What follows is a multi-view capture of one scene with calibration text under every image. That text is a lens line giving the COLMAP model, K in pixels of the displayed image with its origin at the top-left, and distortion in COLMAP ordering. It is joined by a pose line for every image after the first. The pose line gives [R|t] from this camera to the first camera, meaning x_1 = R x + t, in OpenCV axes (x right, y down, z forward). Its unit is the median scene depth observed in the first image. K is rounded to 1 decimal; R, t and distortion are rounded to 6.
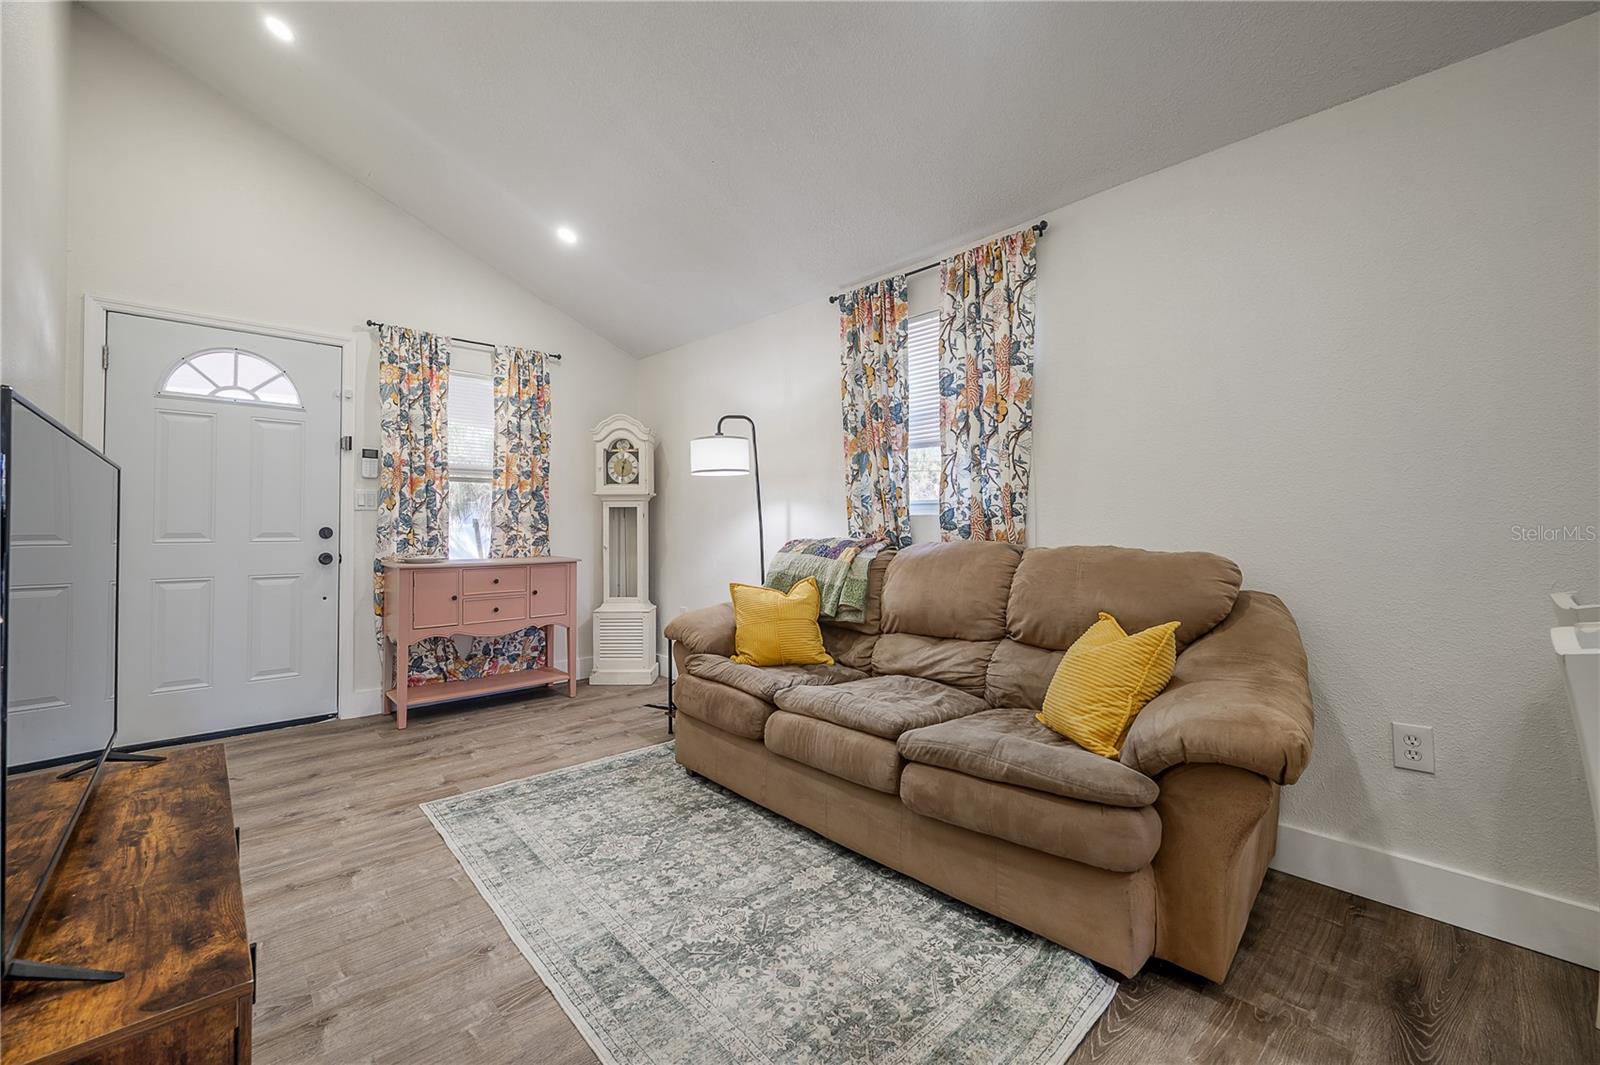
lens RADIAL K [[653.7, 0, 792.7], [0, 653.7, 512.6], [0, 0, 1]] dist [-0.000316, 0.000022]
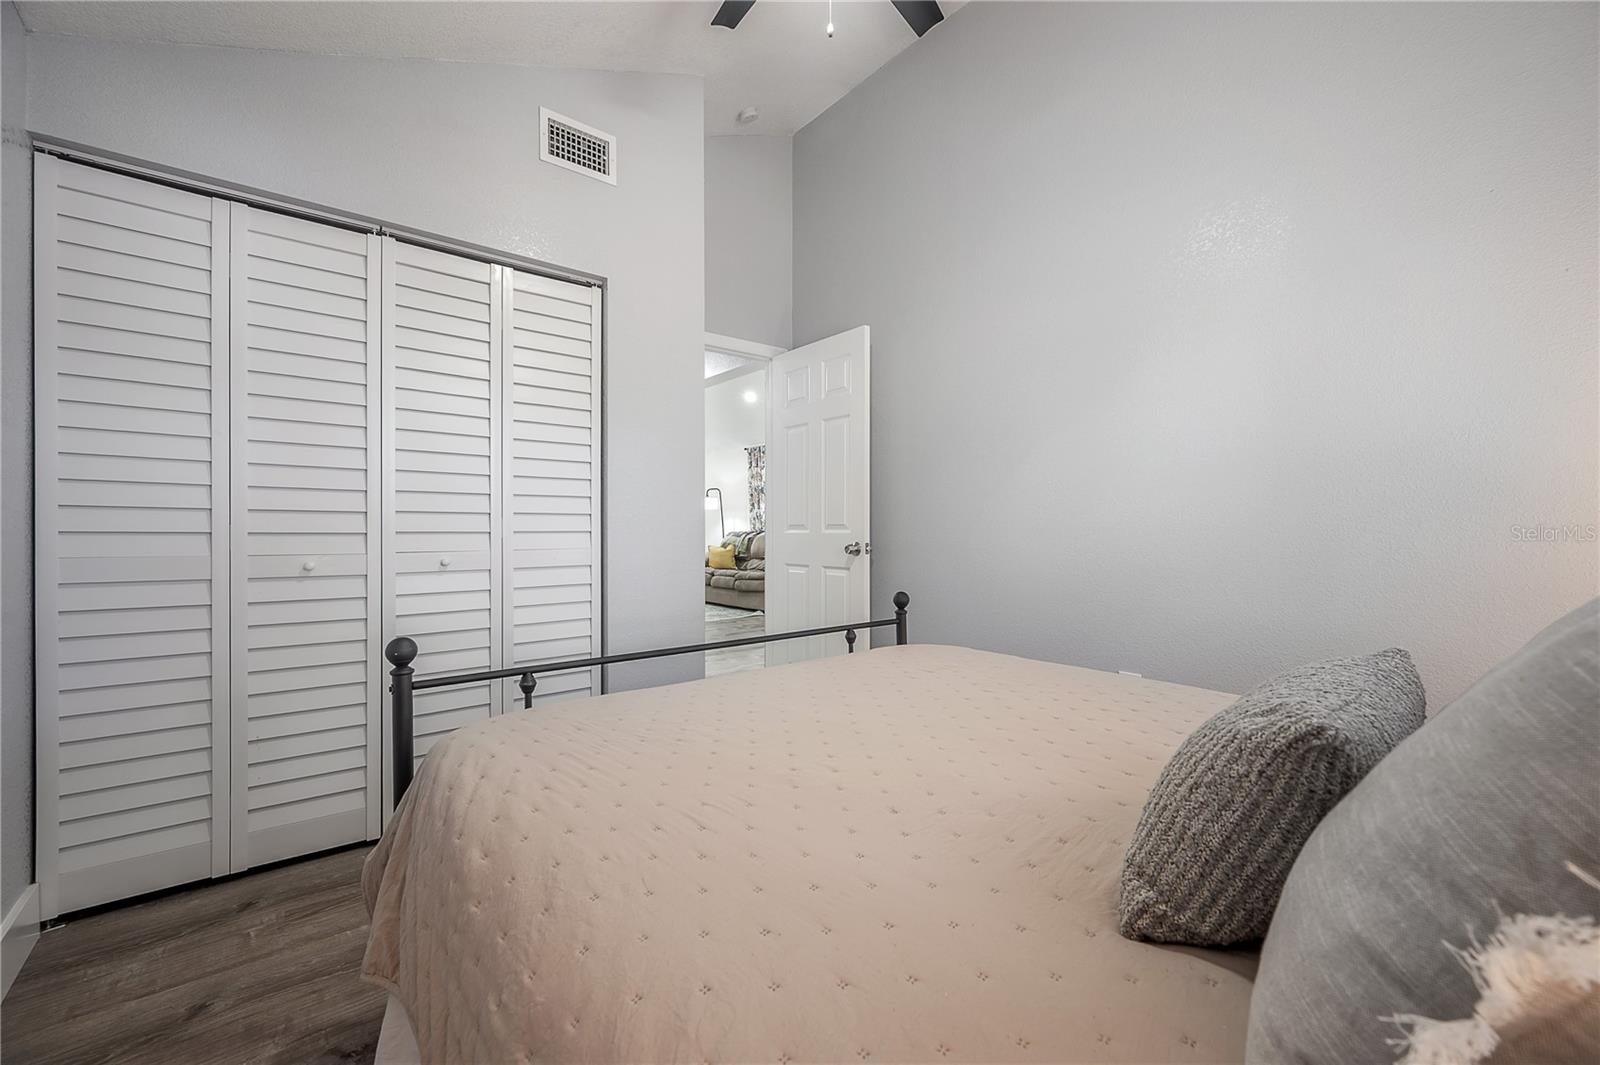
lens RADIAL K [[631.0, 0, 803.6], [0, 631.0, 537.1], [0, 0, 1]] dist [0.000654, -0.000191]
pose [[0.997225, -0.000929, -0.074442, 0.747248], [0.003545, 0.999380, 0.035028, -0.047021], [0.074363, -0.035195, 0.996610, -2.531091]]
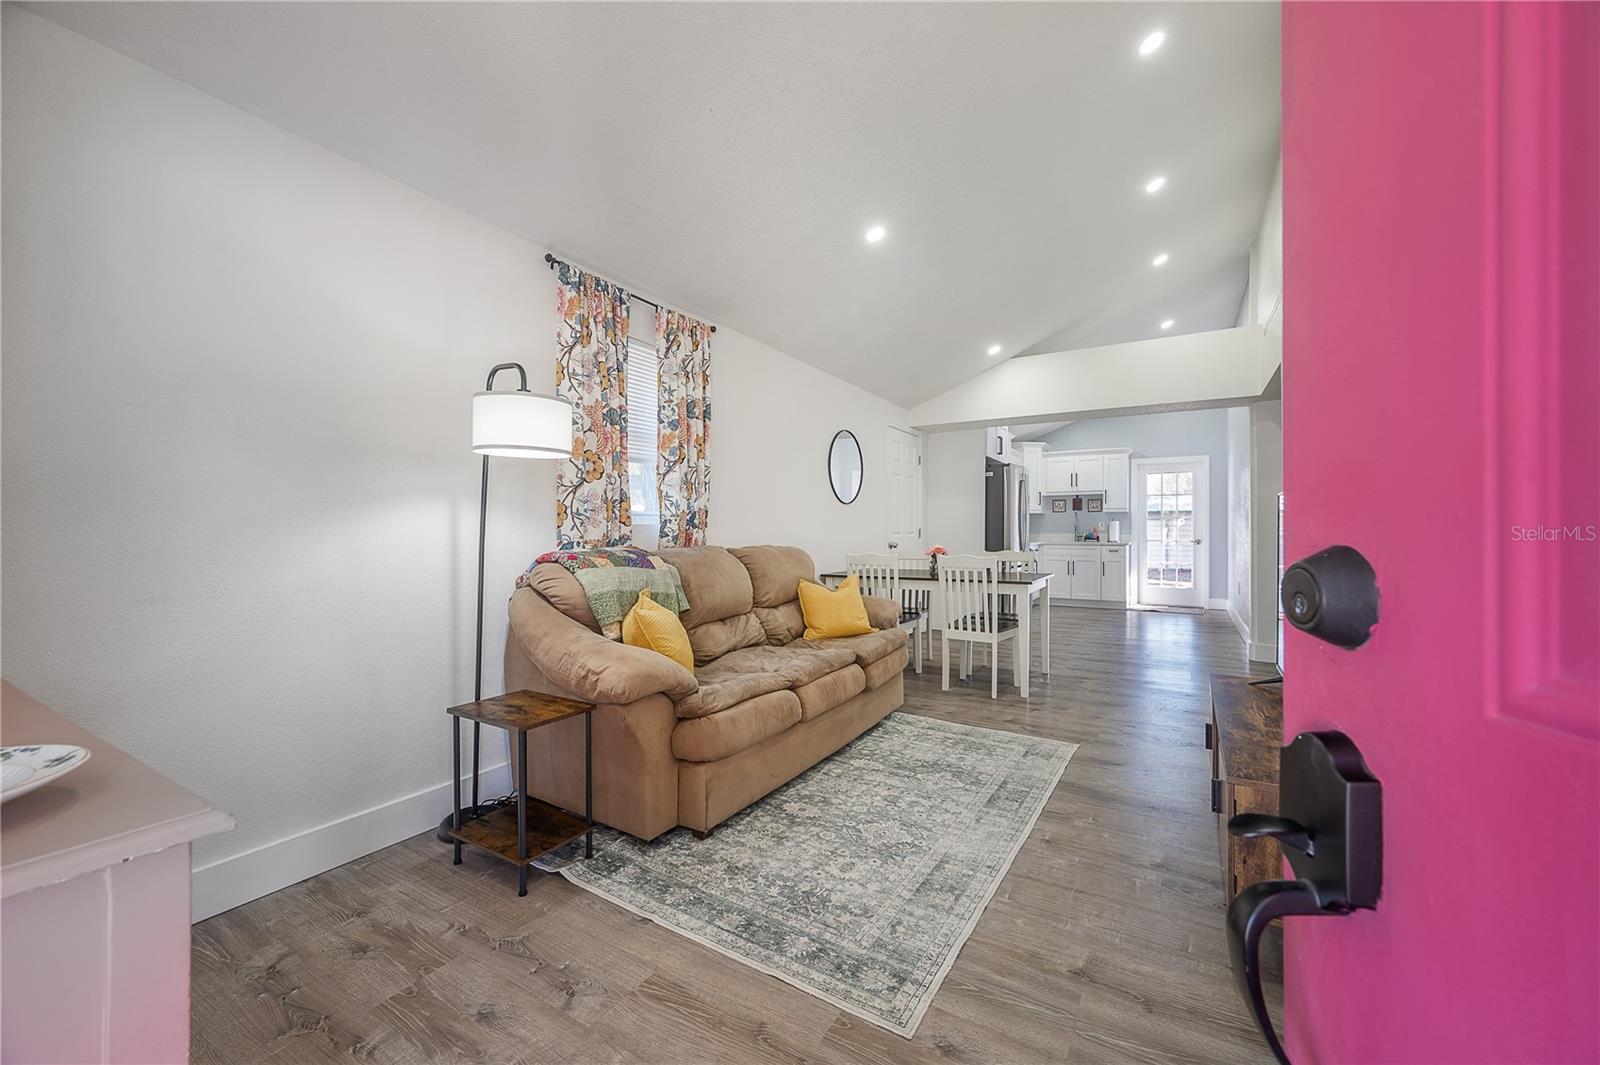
lens RADIAL K [[620.5, 0, 801.0], [0, 620.5, 525.8], [0, 0, 1]] dist [-0.000967, 0.000362]
pose [[-0.274327, 0.012020, 0.961561, -1.048420], [-0.016203, 0.999722, -0.017119, 0.023901], [-0.961500, -0.020276, -0.274056, 1.231825]]
